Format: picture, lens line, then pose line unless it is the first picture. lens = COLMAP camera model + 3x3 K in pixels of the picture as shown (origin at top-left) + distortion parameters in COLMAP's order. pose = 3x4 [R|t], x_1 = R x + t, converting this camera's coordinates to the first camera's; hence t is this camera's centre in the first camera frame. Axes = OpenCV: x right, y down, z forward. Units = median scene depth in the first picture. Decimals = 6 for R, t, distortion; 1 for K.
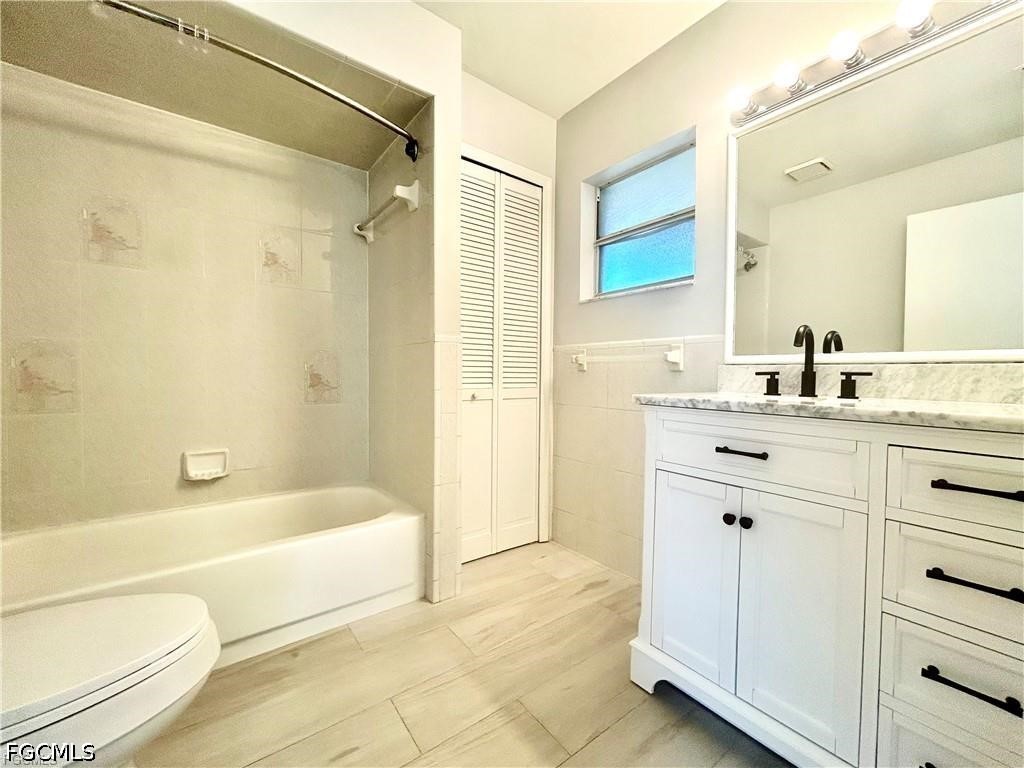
lens RADIAL K [[416.7, 0, 512.0], [0, 416.7, 383.8], [0, 0, 1]] dist [0.000470, -0.000076]
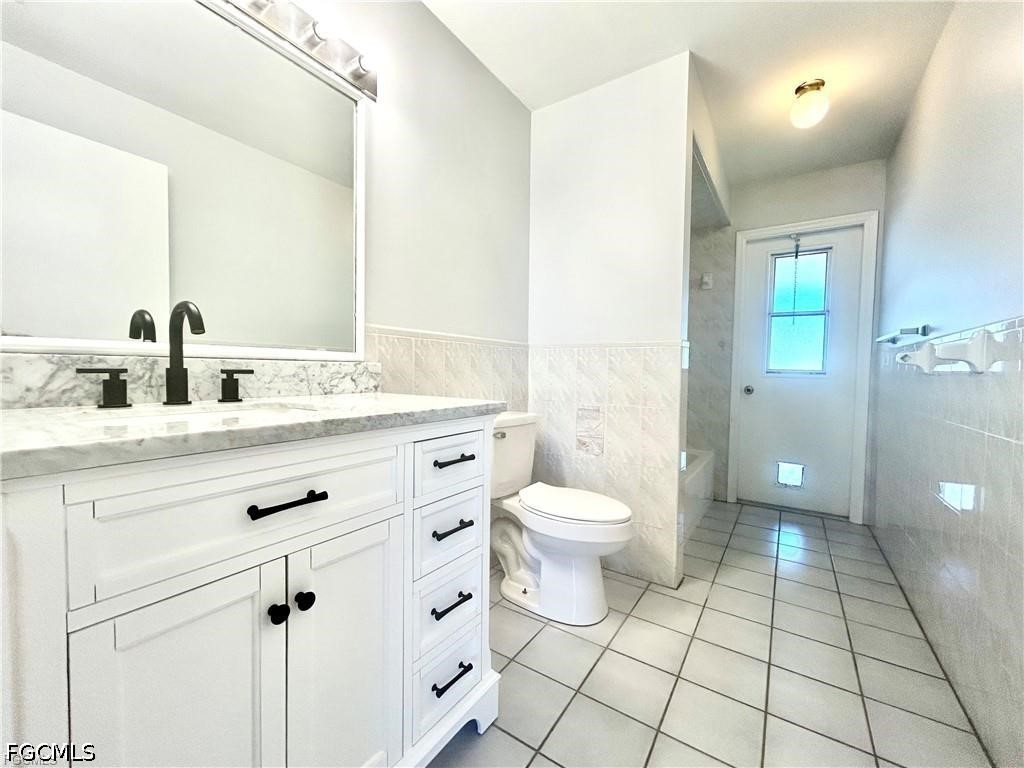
lens RADIAL K [[416.7, 0, 510.7], [0, 416.7, 388.5], [0, 0, 1]] dist [0.000470, -0.000076]
pose [[-0.323456, -0.045333, 0.945157, -0.122455], [0.015964, 0.998448, 0.053353, -0.025324], [-0.946109, 0.032346, -0.322230, 0.739910]]
